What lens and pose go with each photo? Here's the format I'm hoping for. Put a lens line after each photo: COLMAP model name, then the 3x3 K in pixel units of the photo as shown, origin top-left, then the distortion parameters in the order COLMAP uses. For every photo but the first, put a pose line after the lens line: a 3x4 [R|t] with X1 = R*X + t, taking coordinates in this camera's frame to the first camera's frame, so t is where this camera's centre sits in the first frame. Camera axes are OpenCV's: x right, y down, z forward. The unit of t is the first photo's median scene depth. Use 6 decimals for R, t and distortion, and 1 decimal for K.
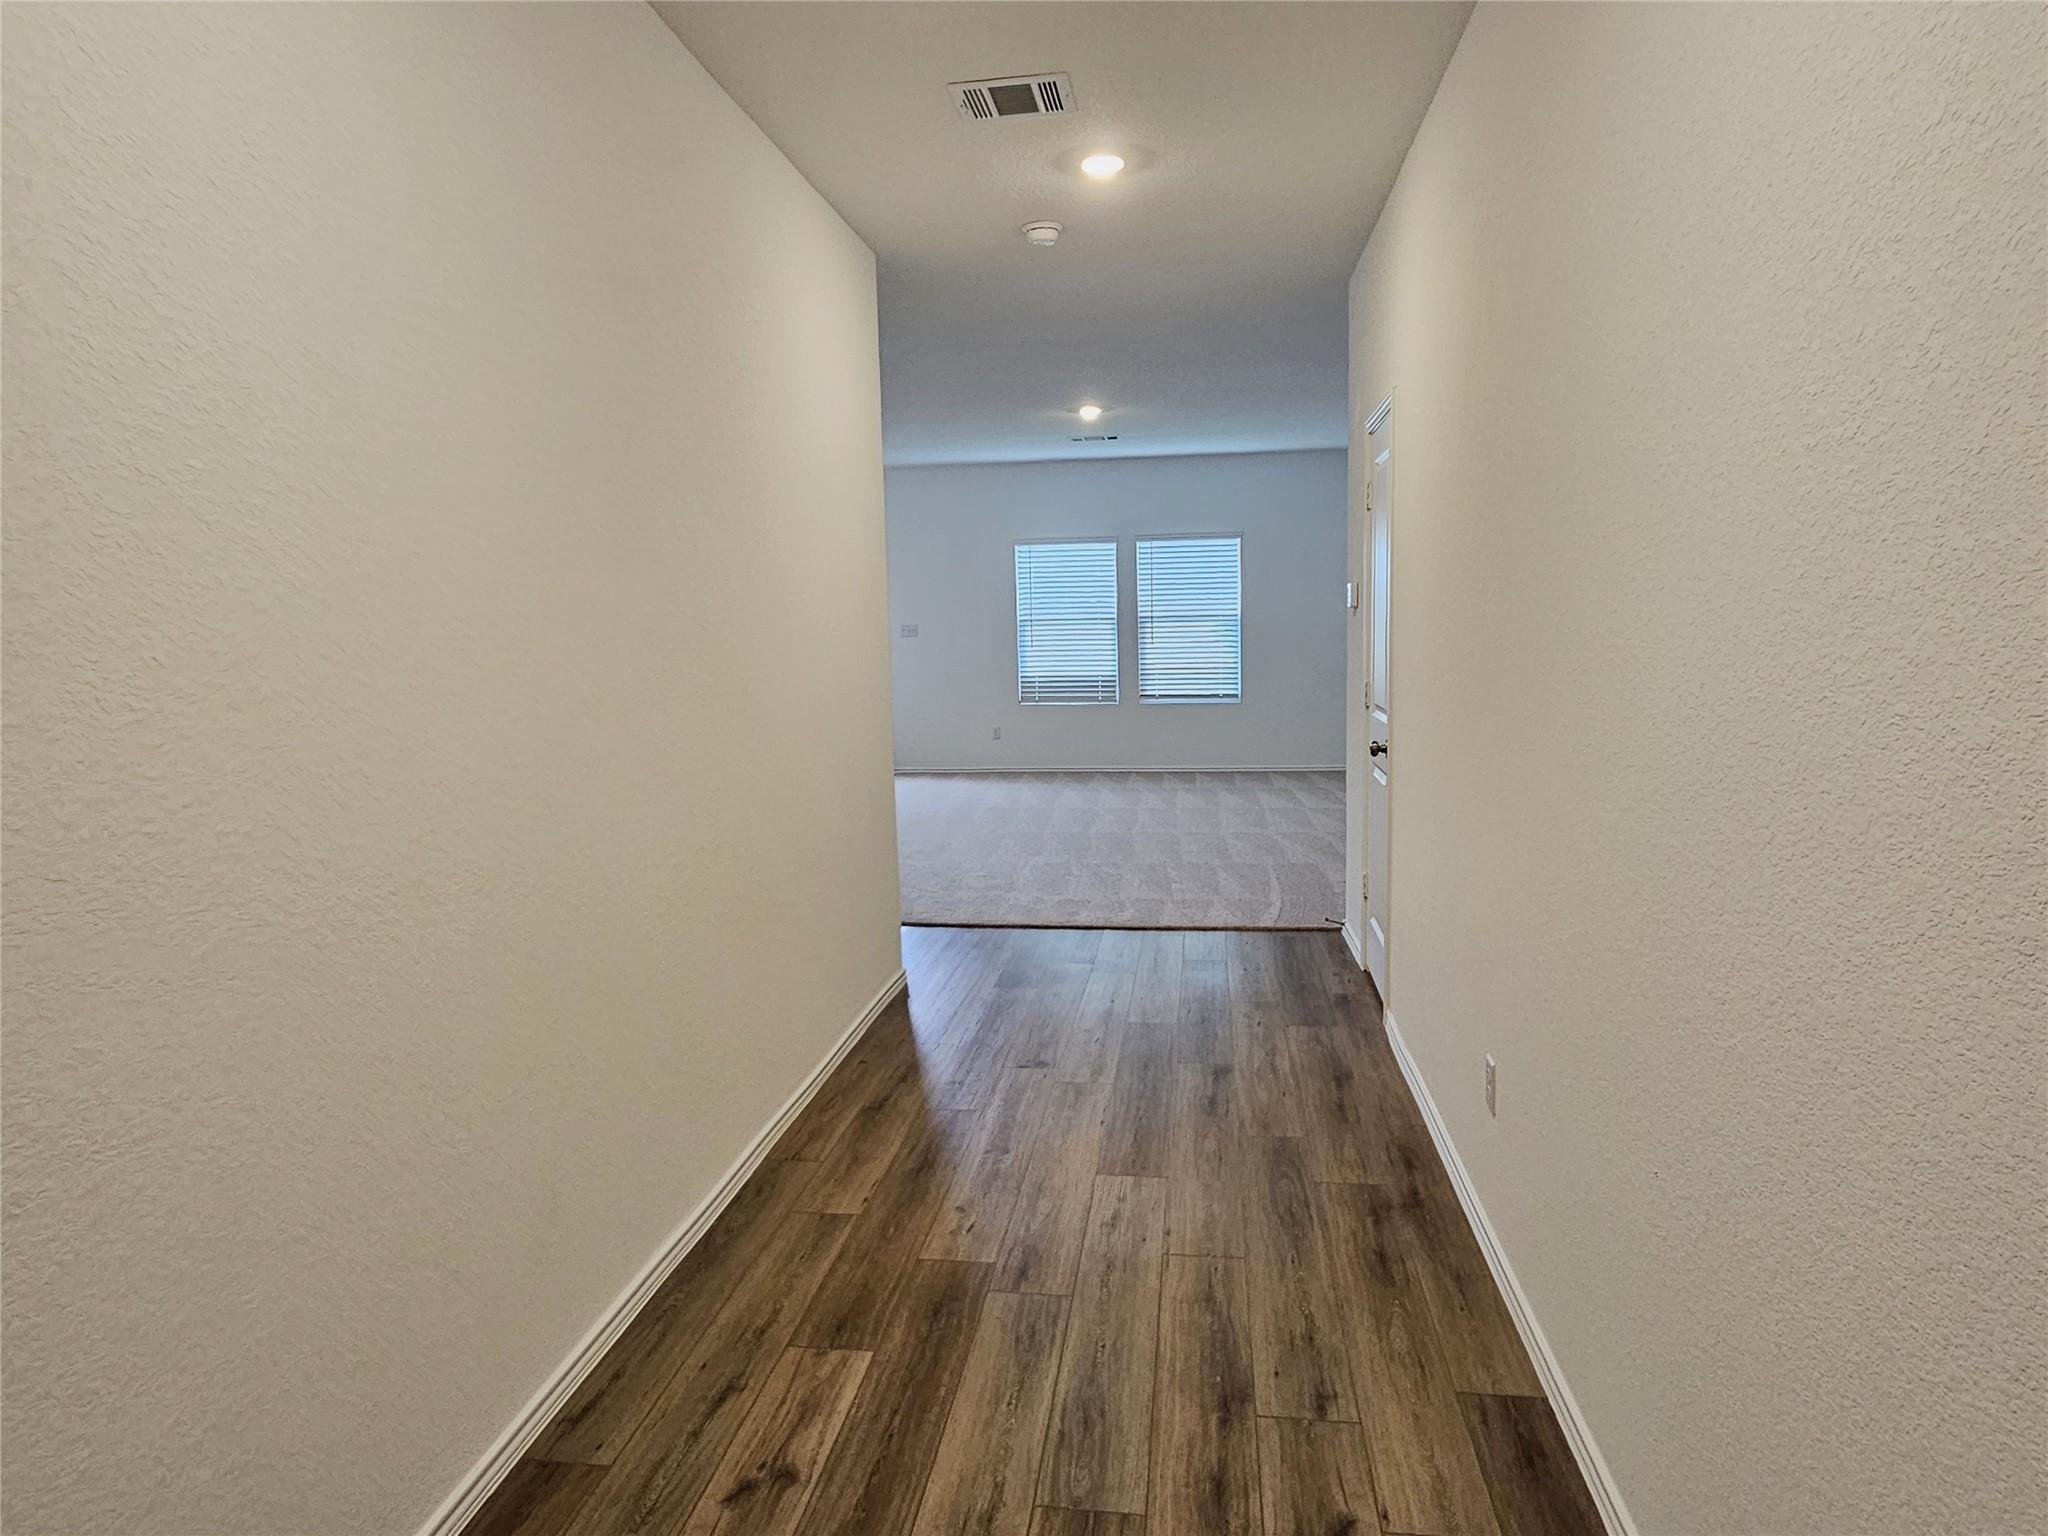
lens RADIAL K [[1259.5, 0, 1026.3], [0, 1259.5, 768.2], [0, 0, 1]] dist [-0.004678, -0.002326]
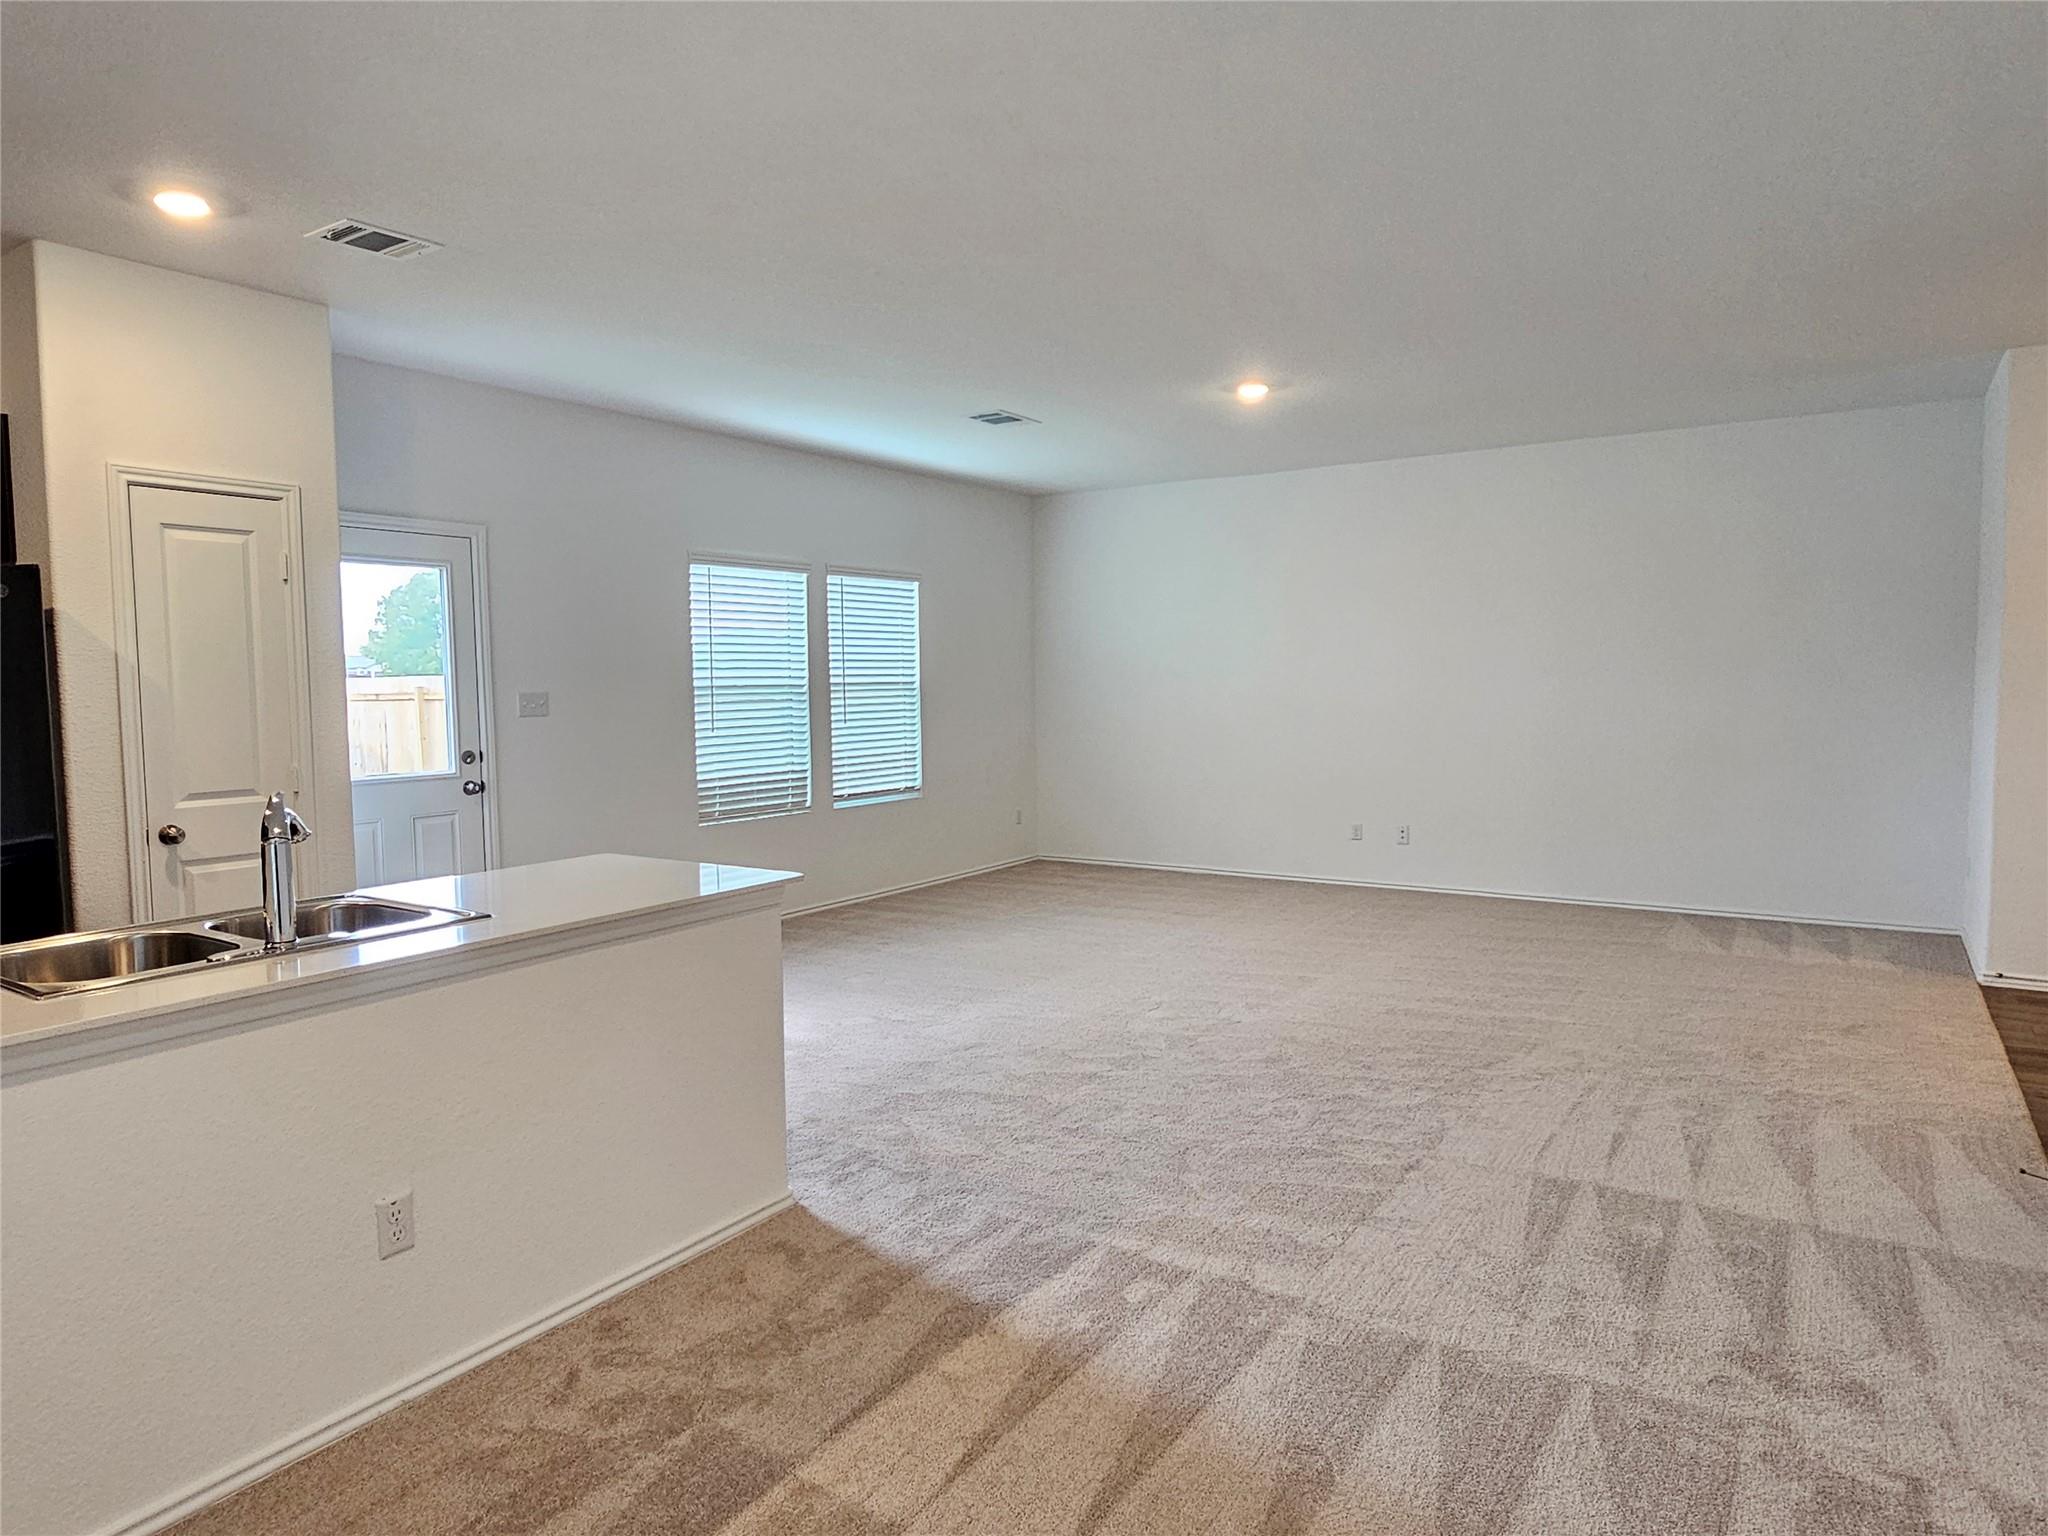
lens RADIAL K [[1259.5, 0, 1018.0], [0, 1259.5, 759.8], [0, 0, 1]] dist [-0.004678, -0.002326]
pose [[0.433908, -0.043754, 0.899894, -0.488179], [0.106491, 0.994309, -0.003003, -0.065607], [-0.894641, 0.097134, 0.436098, 0.611142]]
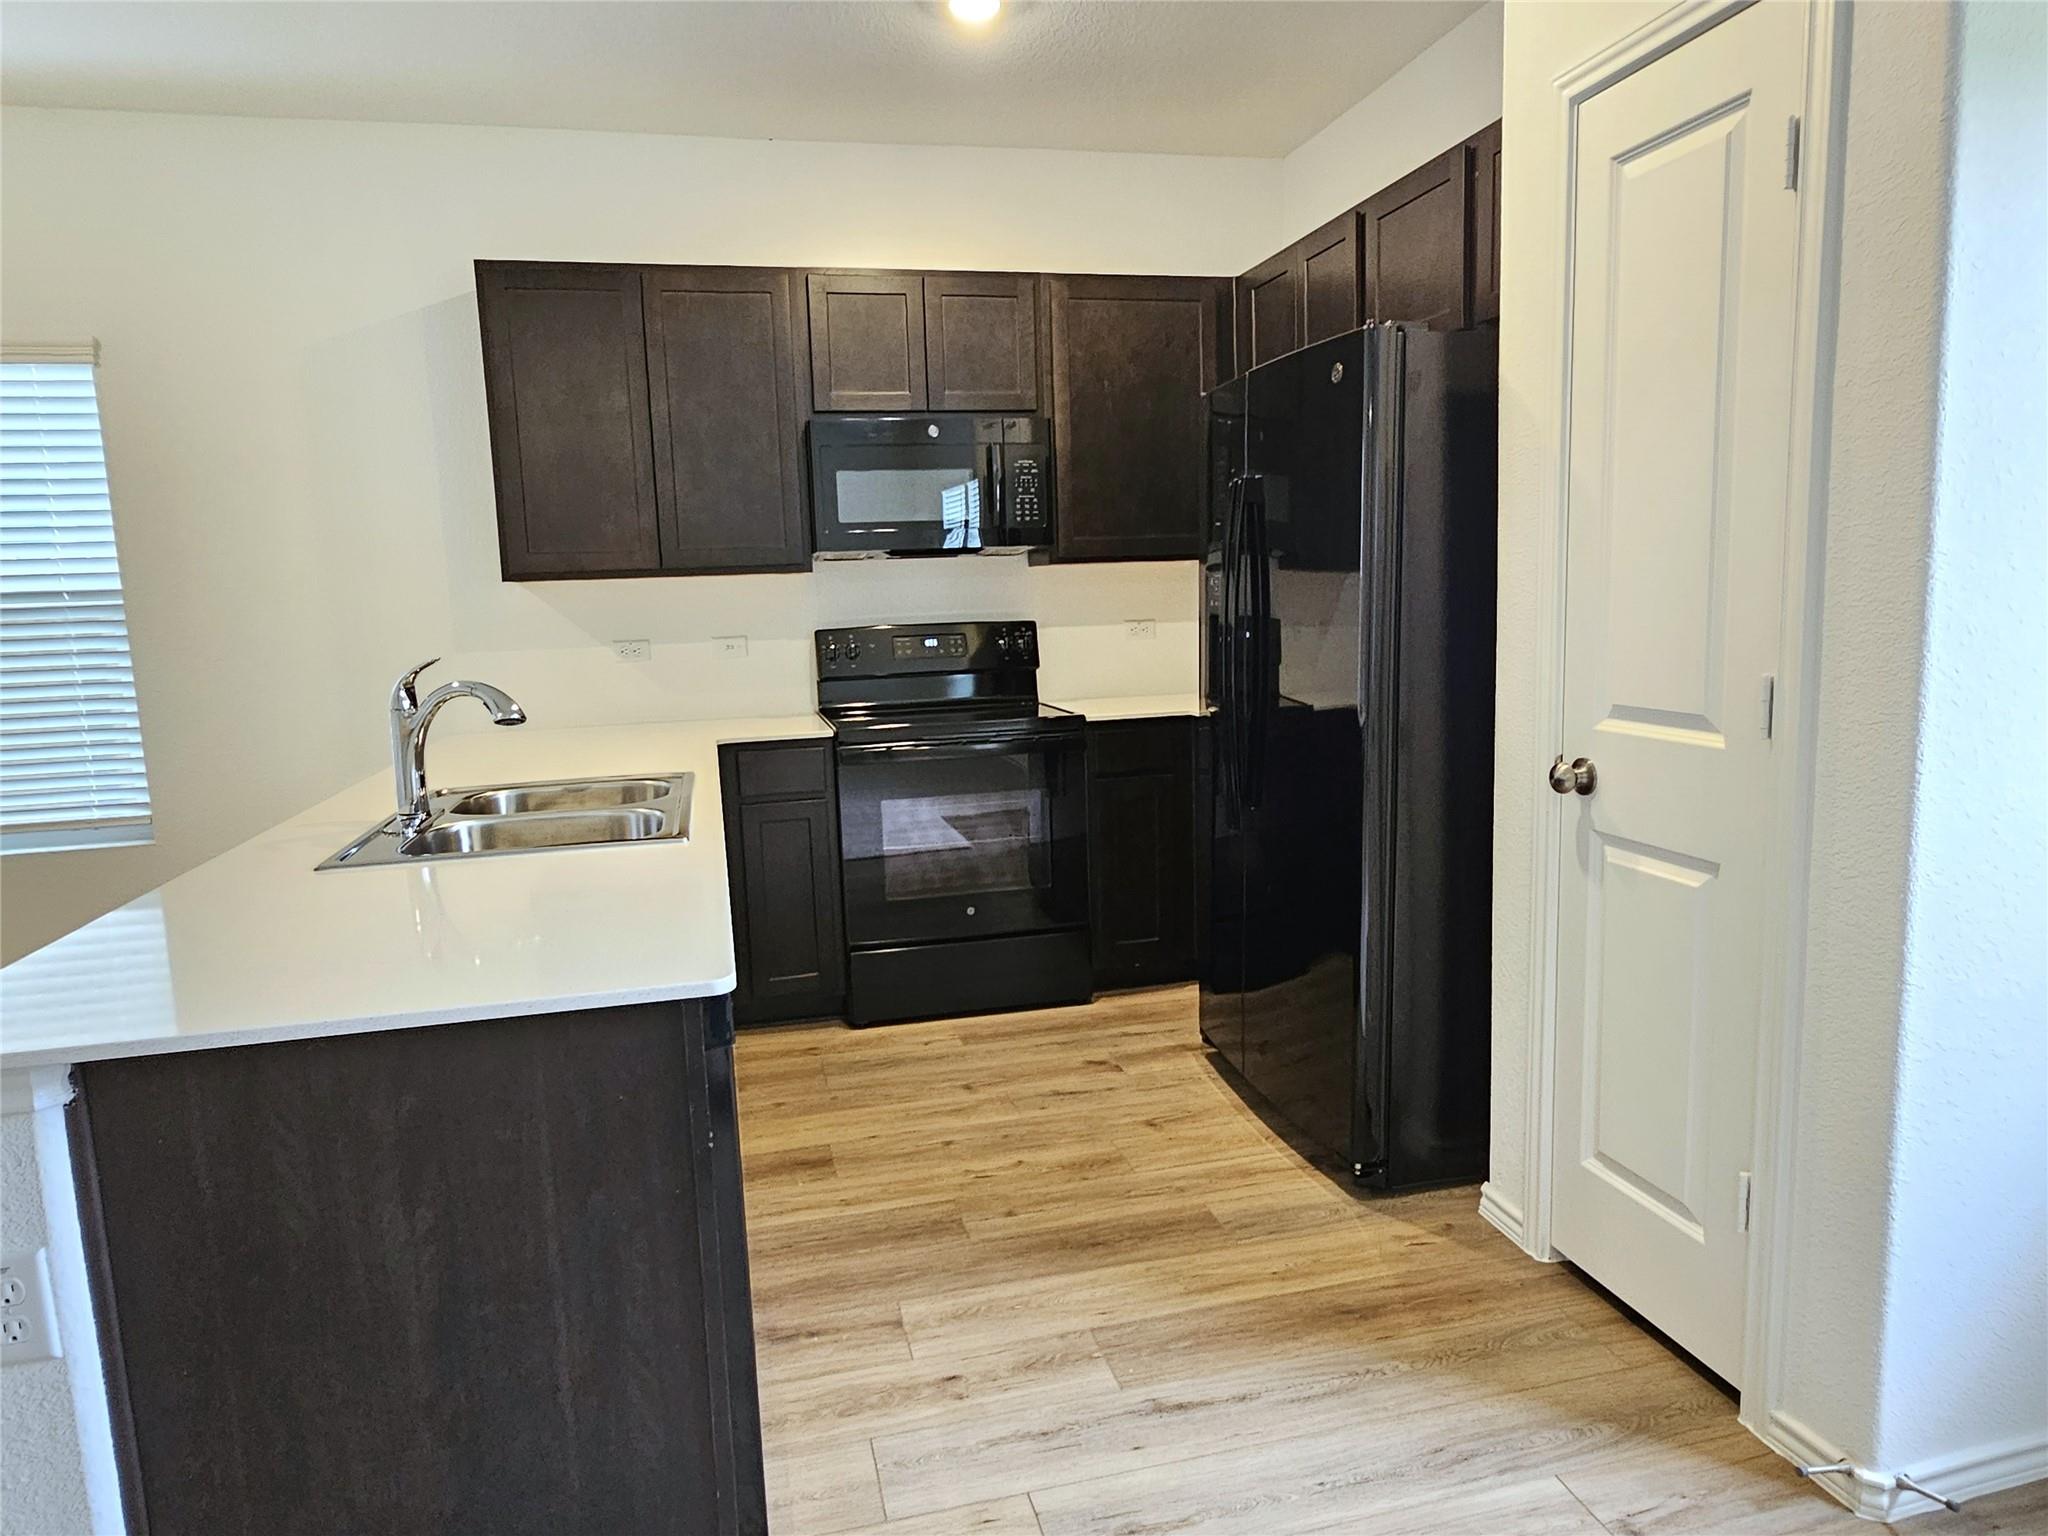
lens RADIAL K [[1259.5, 0, 1014.5], [0, 1259.5, 760.2], [0, 0, 1]] dist [-0.004678, -0.002326]
pose [[0.366068, 0.133016, -0.921033, -0.116321], [-0.078736, 0.990610, 0.111770, -0.088700], [0.927251, 0.031603, 0.373103, 0.841357]]
